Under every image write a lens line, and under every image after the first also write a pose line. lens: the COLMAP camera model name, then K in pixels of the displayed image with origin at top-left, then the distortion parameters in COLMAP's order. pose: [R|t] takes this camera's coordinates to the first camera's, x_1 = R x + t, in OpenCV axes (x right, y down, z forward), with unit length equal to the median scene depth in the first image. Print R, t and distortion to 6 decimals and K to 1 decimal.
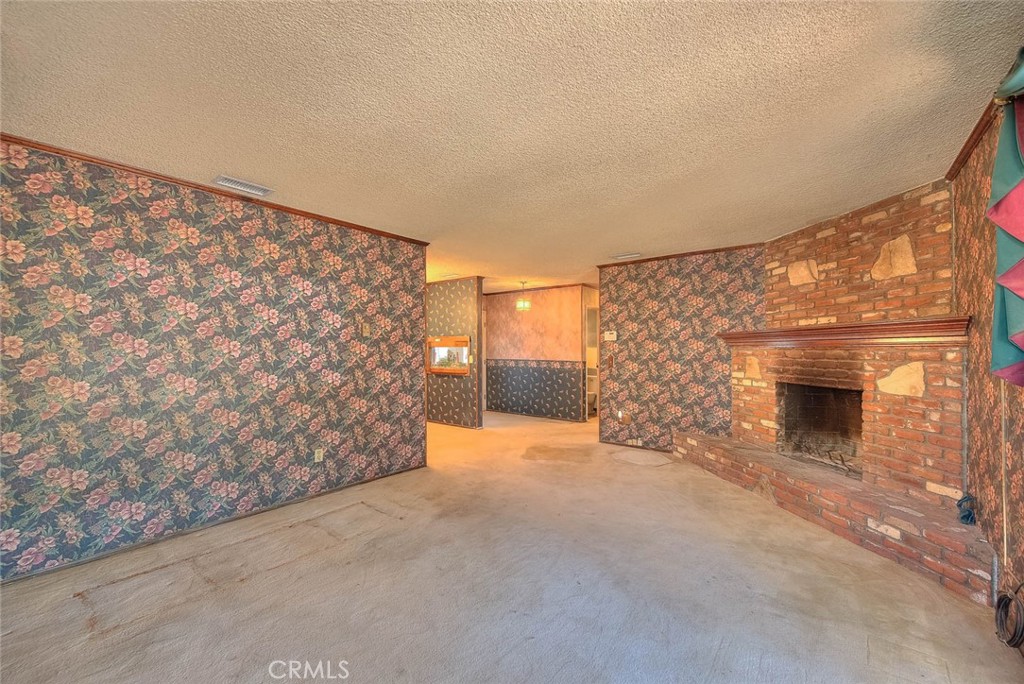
lens RADIAL K [[412.1, 0, 509.3], [0, 412.1, 347.9], [0, 0, 1]] dist [0.000149, -0.001702]
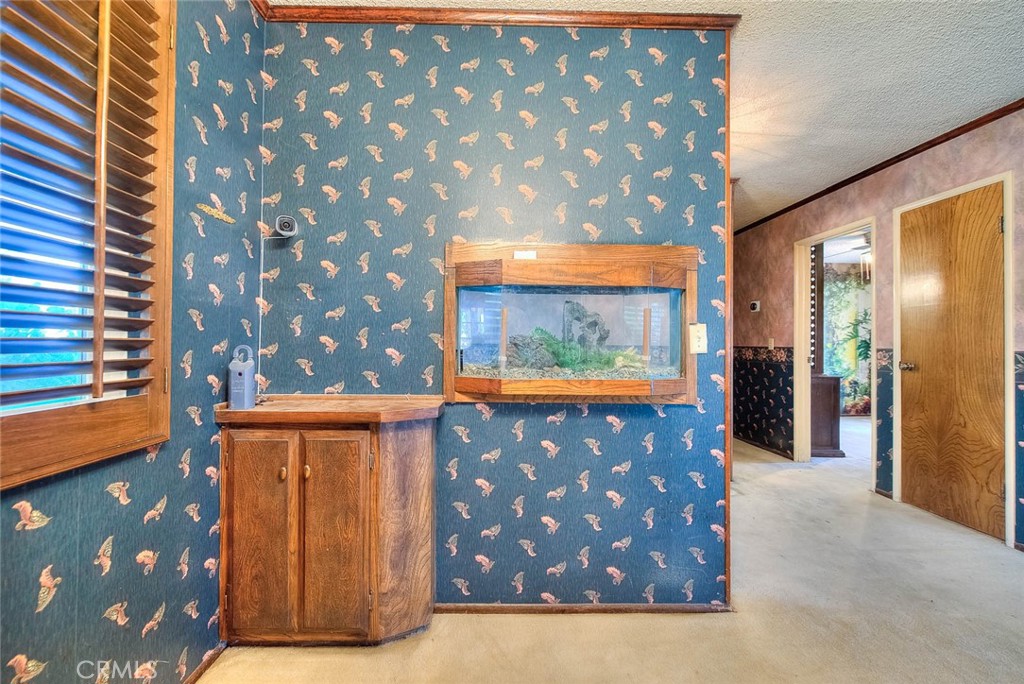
lens RADIAL K [[412.1, 0, 511.5], [0, 412.1, 337.2], [0, 0, 1]] dist [0.000149, -0.001702]
pose [[0.778772, 0.015434, 0.627117, -0.544102], [-0.014402, 0.999874, -0.006724, 0.047259], [-0.627142, -0.003795, 0.778896, 1.383045]]
